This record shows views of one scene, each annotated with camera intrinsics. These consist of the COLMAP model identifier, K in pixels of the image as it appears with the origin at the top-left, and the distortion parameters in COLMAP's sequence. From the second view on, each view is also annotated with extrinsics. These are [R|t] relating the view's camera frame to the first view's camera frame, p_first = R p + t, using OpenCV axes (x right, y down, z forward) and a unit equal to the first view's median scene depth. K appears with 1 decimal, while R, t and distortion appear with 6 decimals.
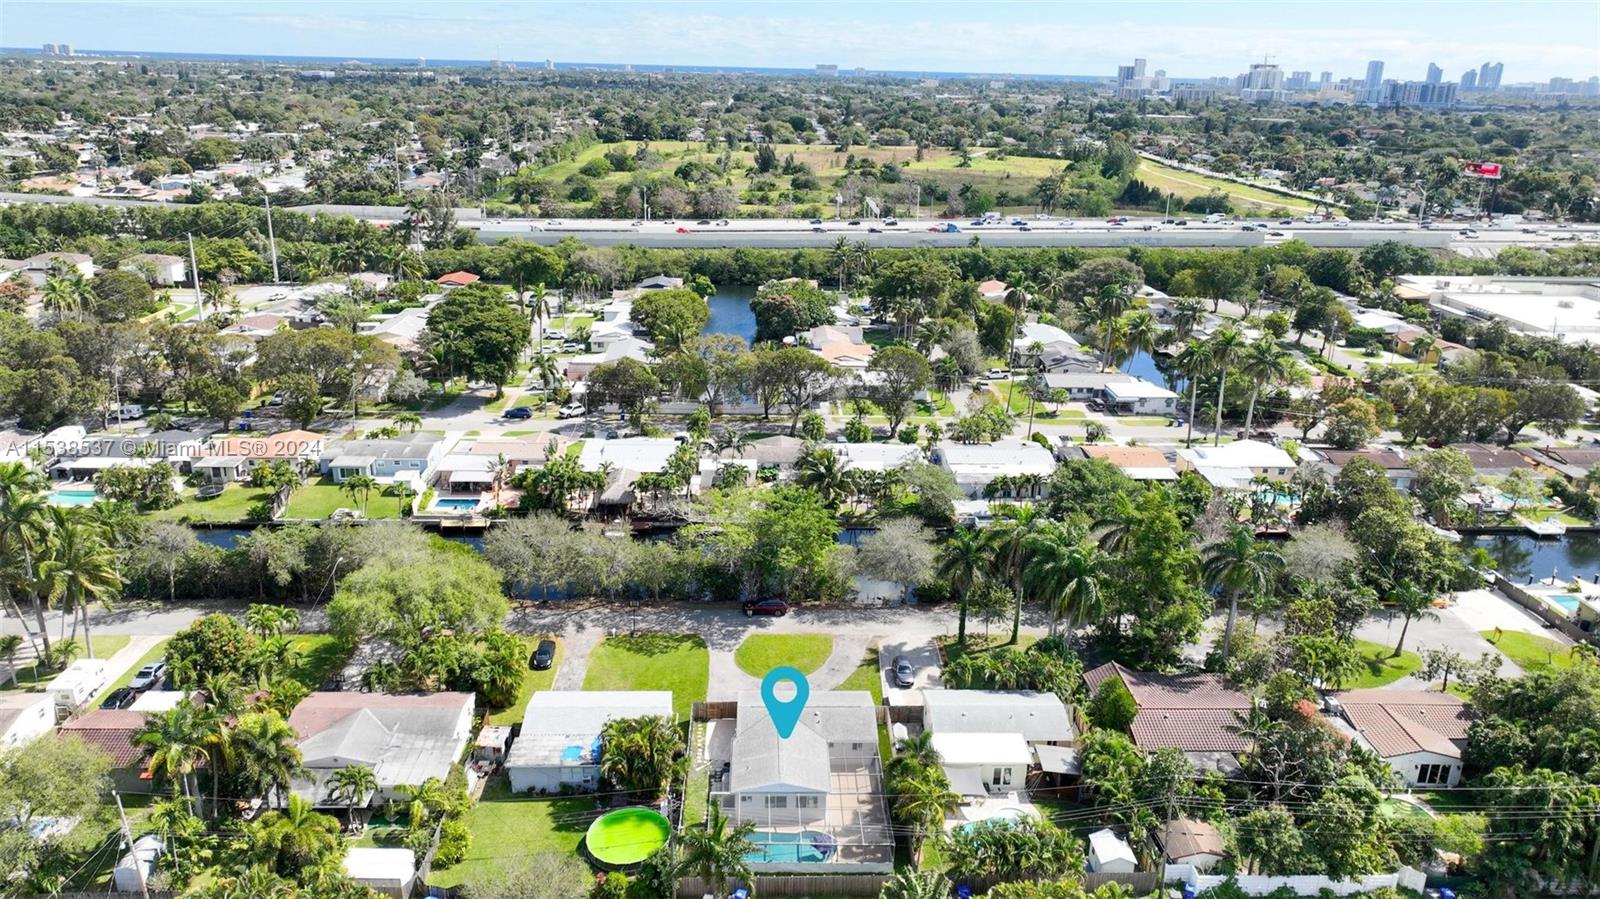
lens RADIAL K [[1125.8, 0, 800.0], [0, 1125.8, 449.5], [0, 0, 1]] dist [0.000983, 0.001704]
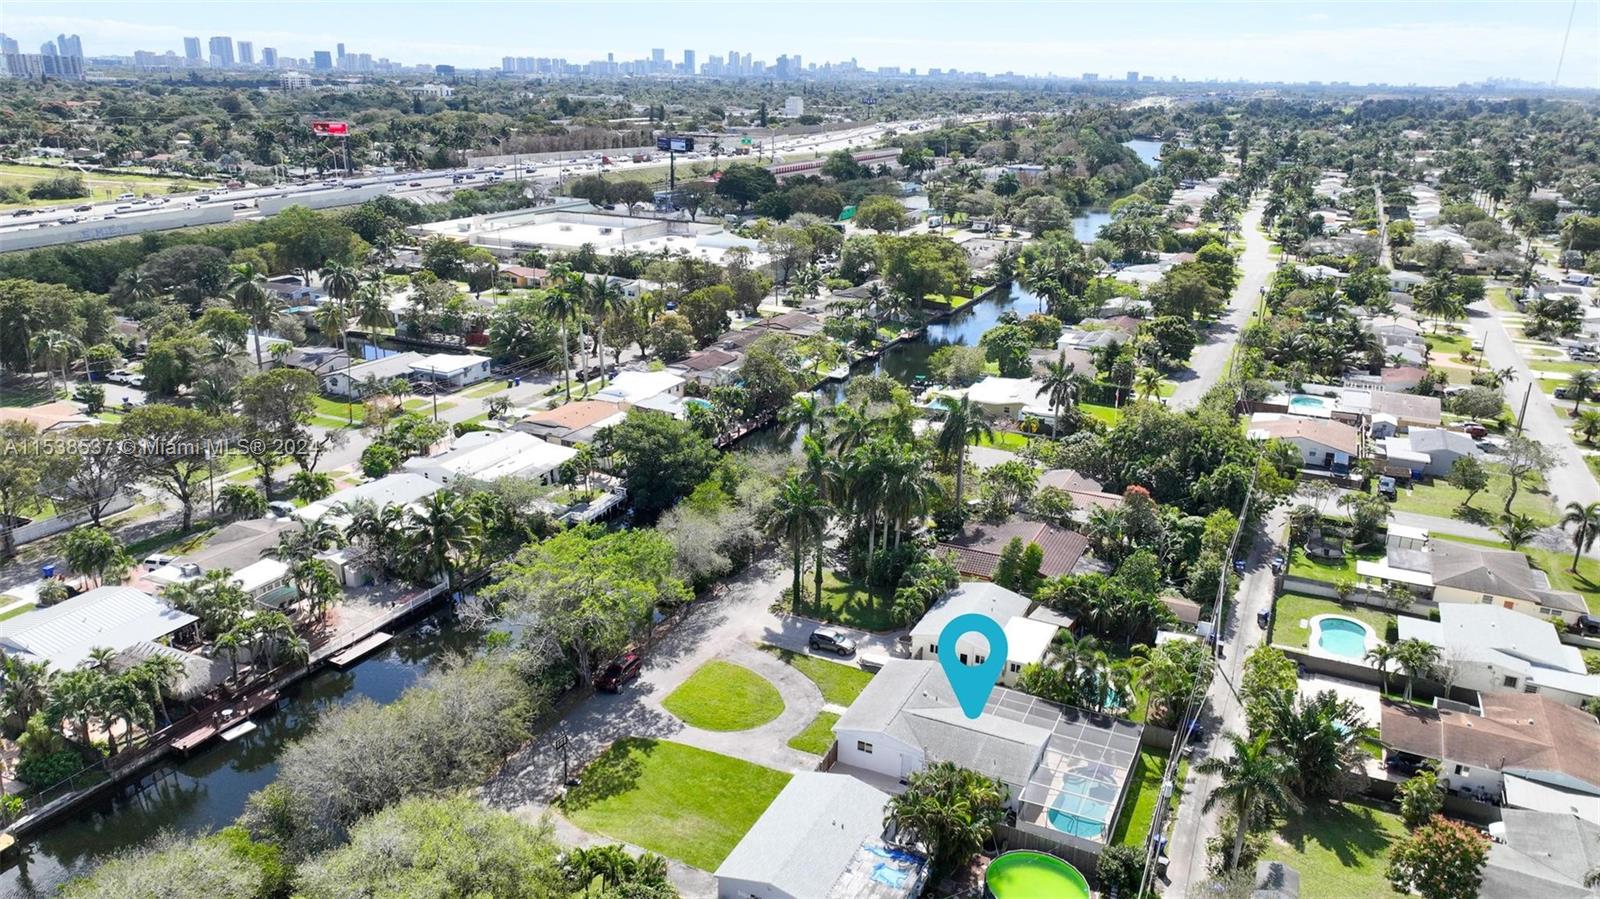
lens RADIAL K [[1125.8, 0, 800.0], [0, 1125.8, 449.5], [0, 0, 1]] dist [0.000983, 0.001704]
pose [[0.459515, -0.293309, 0.838341, -0.396053], [0.275736, 0.944369, 0.179268, -0.077581], [-0.844284, 0.148785, 0.514827, 0.313743]]
